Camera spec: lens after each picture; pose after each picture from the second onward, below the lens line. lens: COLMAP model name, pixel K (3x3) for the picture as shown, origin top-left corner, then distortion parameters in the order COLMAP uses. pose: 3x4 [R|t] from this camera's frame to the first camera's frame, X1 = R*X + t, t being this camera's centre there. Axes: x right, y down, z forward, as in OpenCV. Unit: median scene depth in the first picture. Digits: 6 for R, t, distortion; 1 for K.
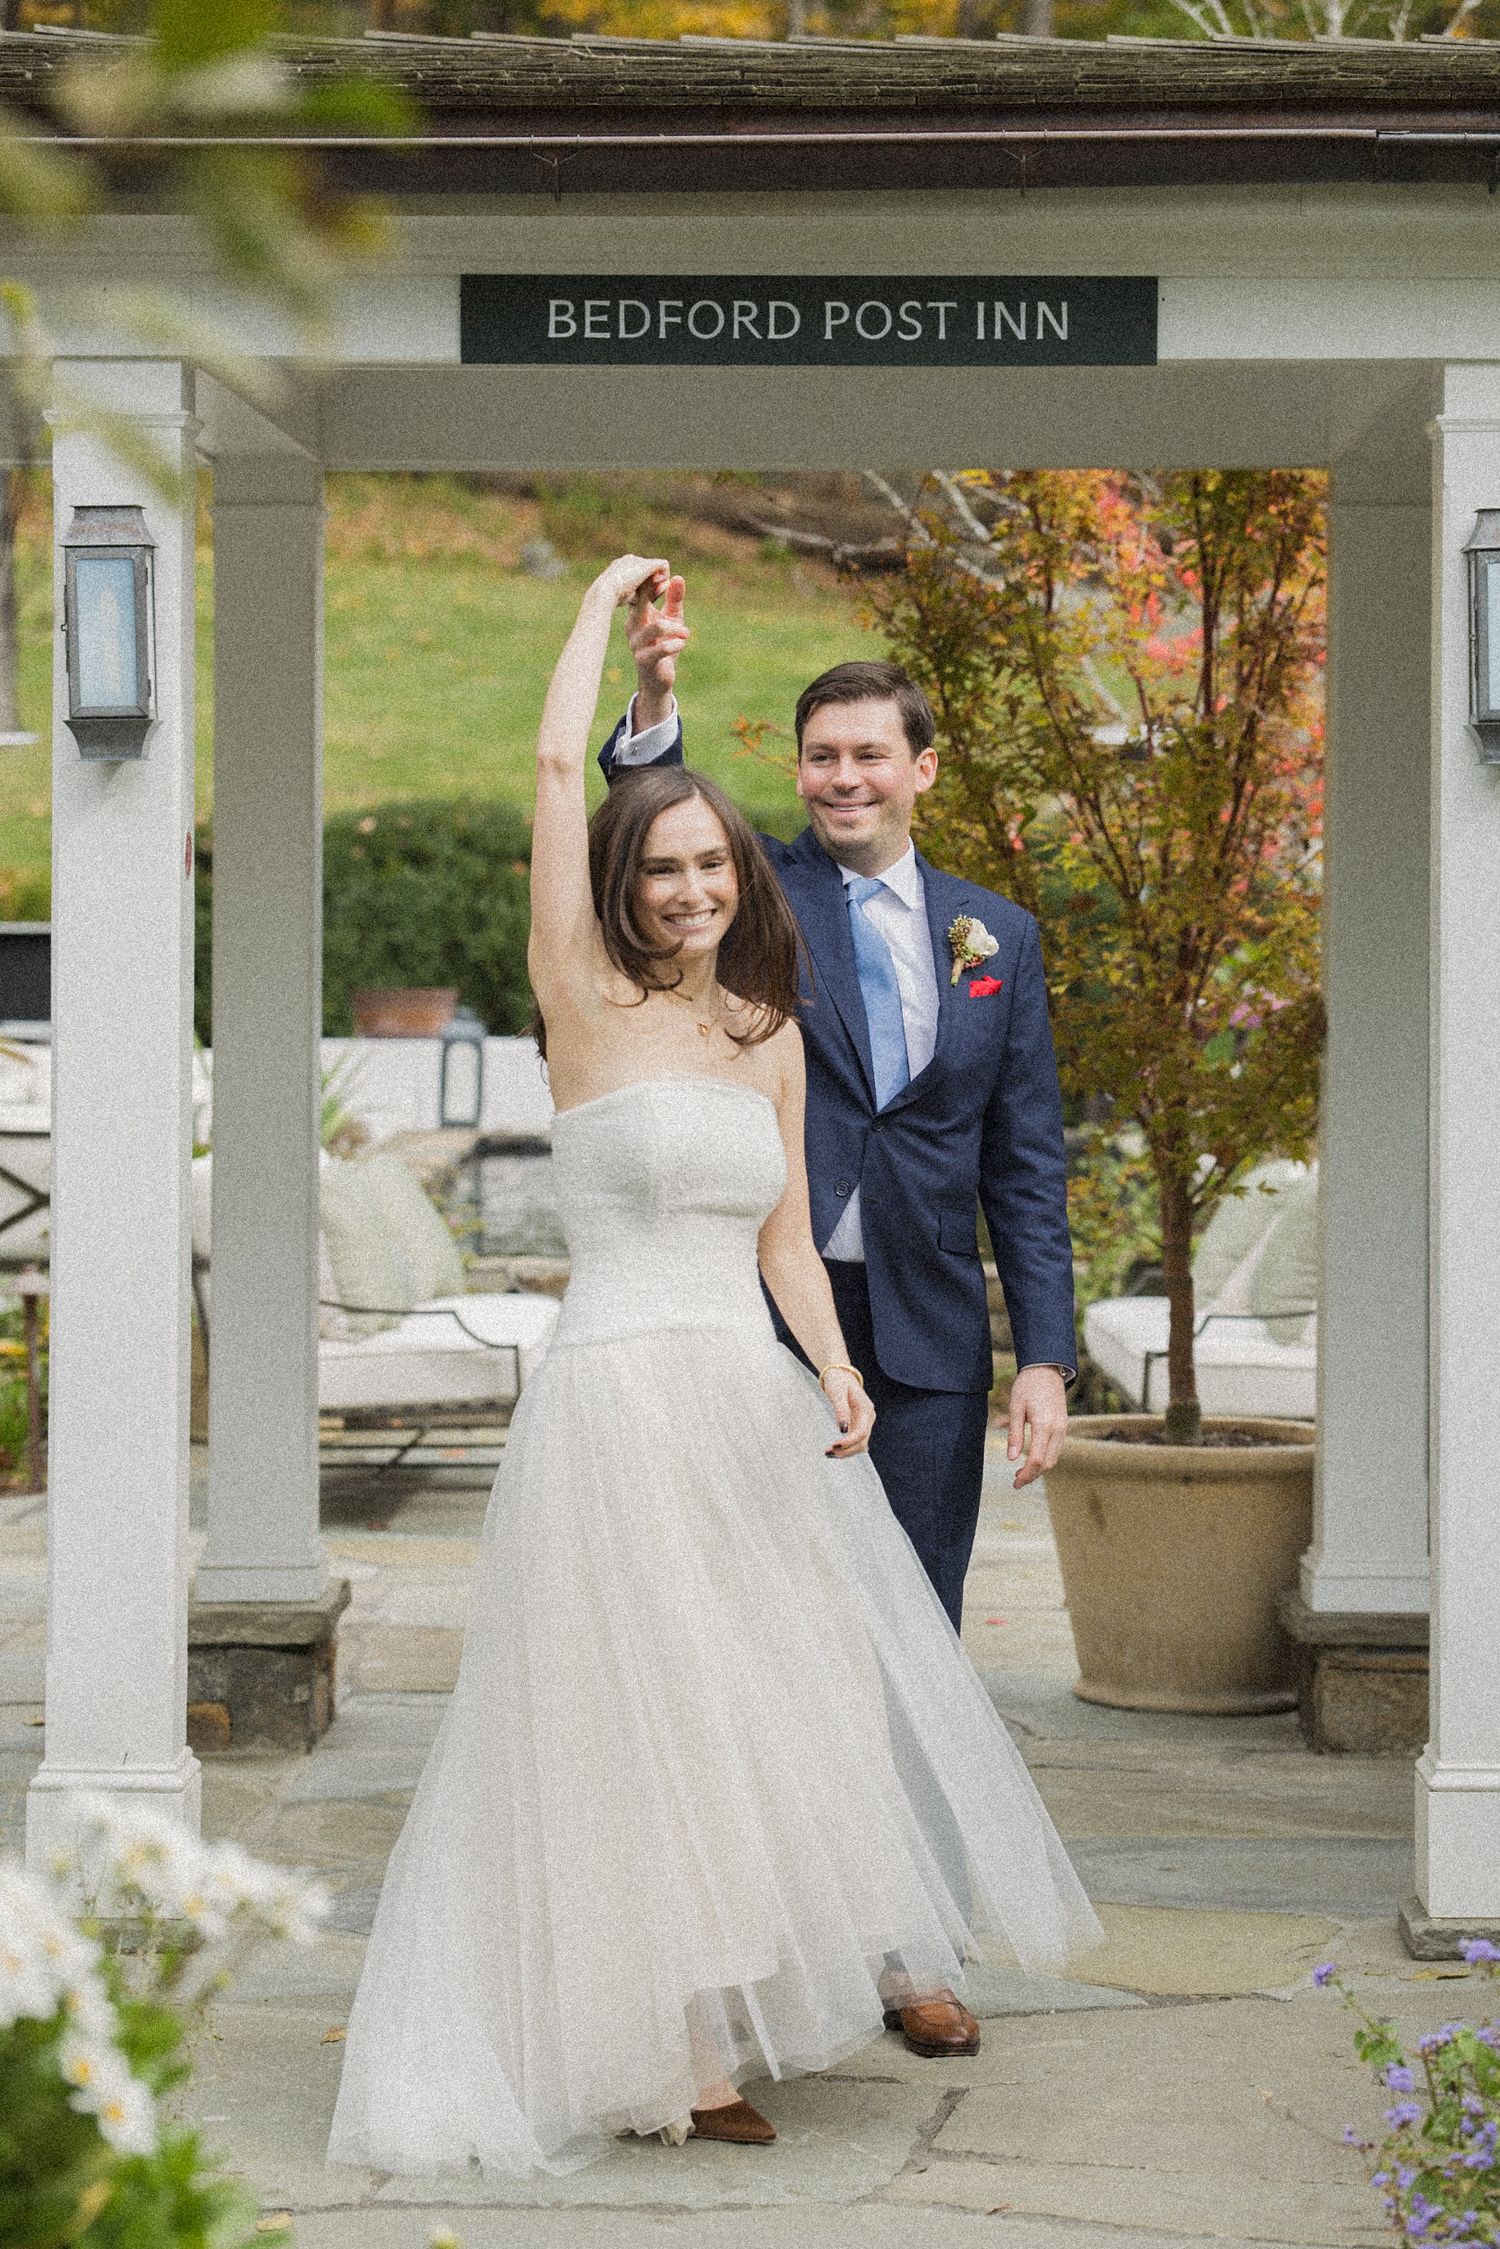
lens RADIAL K [[6298.2, 0, 818.5], [0, 6298.2, 1127.5], [0, 0, 1]] dist [0.132060, 0.269080]
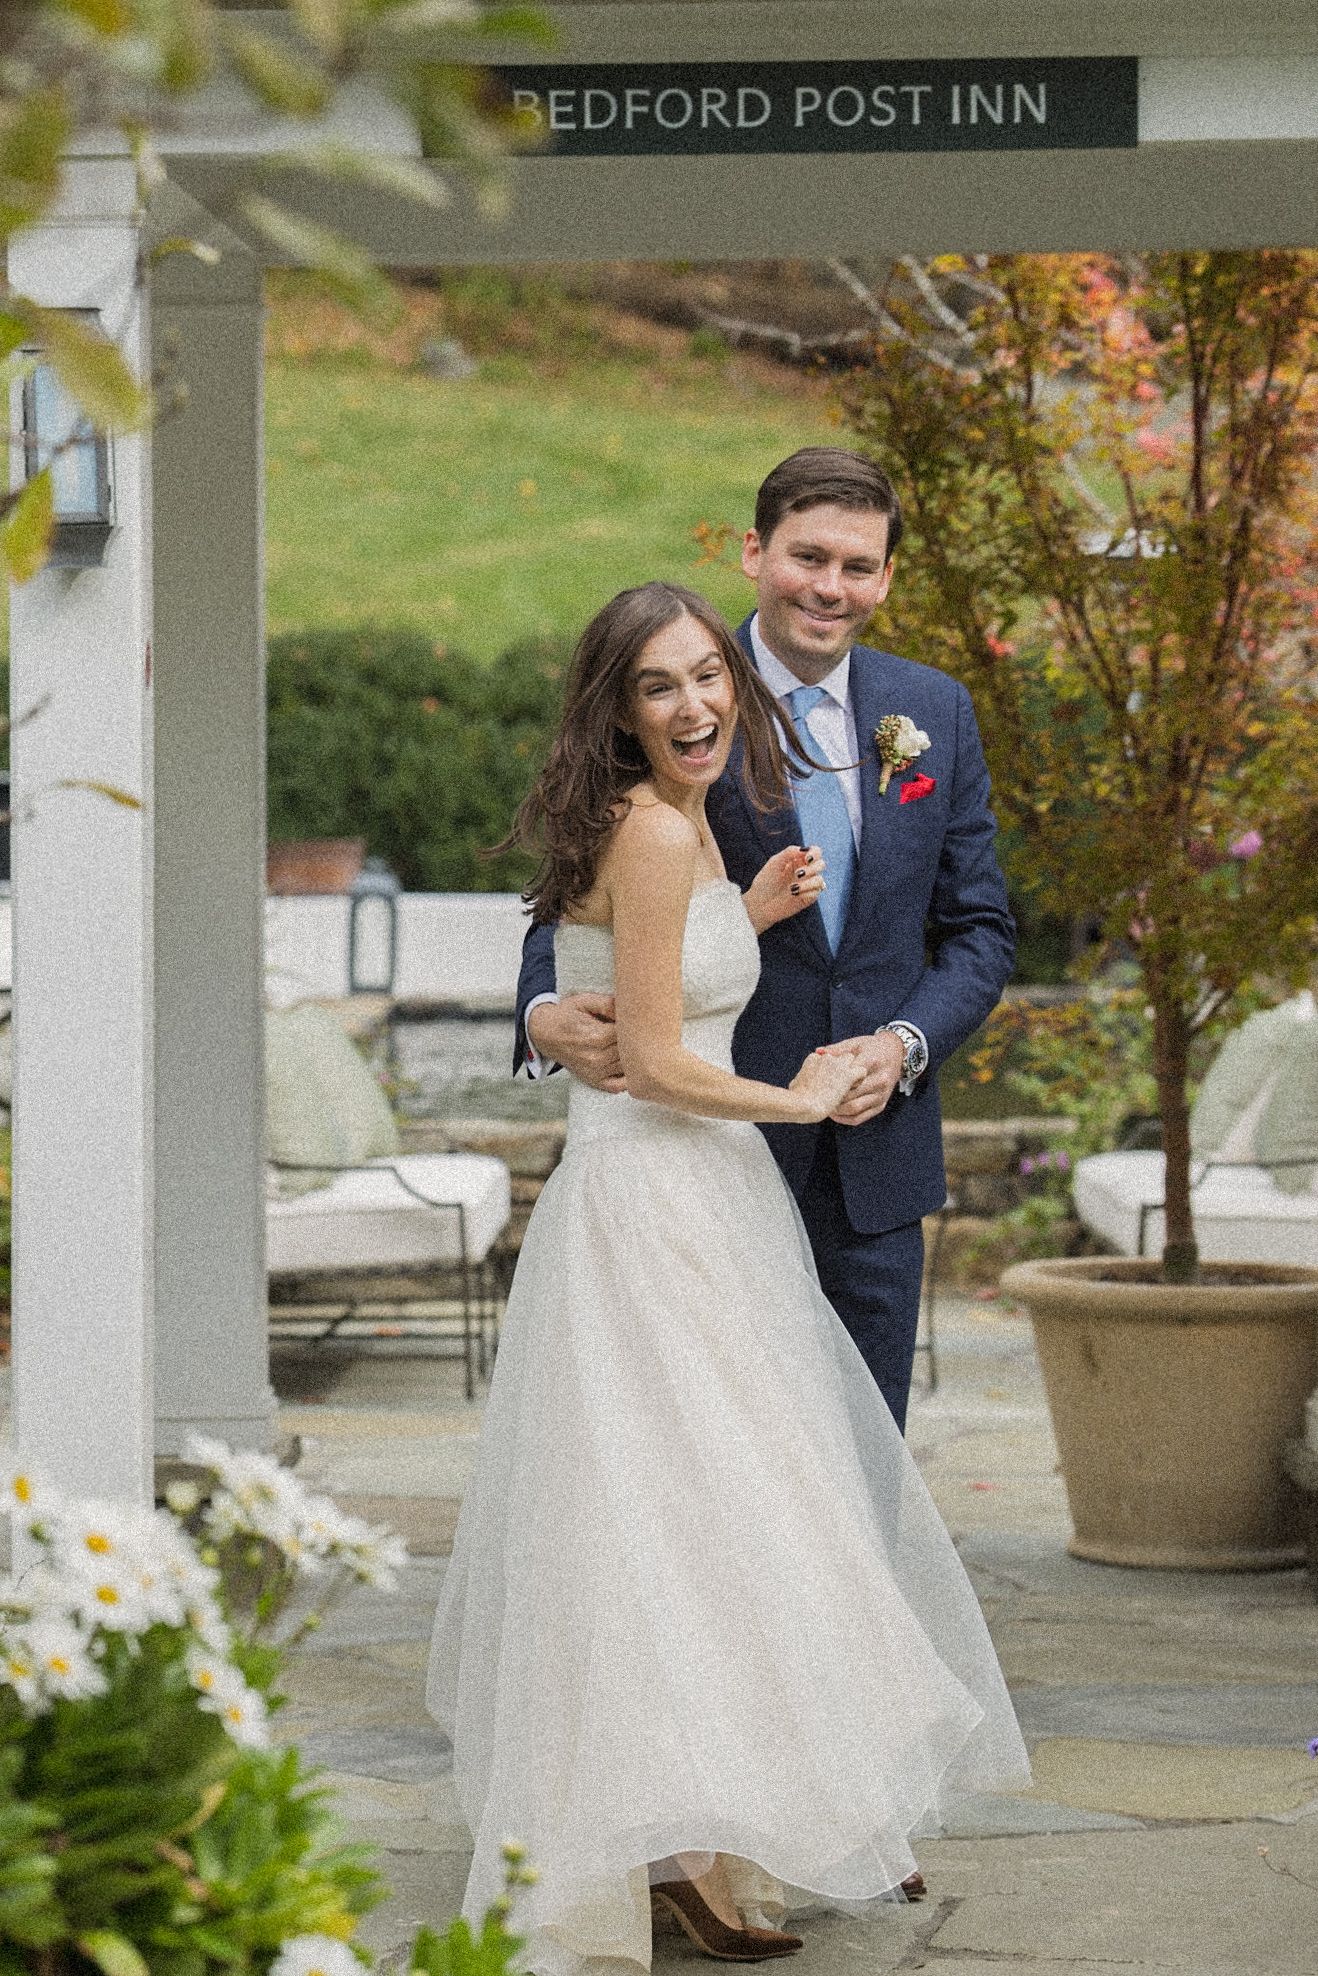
lens RADIAL K [[7612.2, 0, 500.8], [0, 7612.2, 987.5], [0, 0, 1]] dist [0.262811, -1.266539]
pose [[0.999408, -0.010842, -0.032656, -0.006008], [0.010616, 0.999918, -0.007094, 0.012878], [0.032730, 0.006743, 0.999441, -0.144883]]
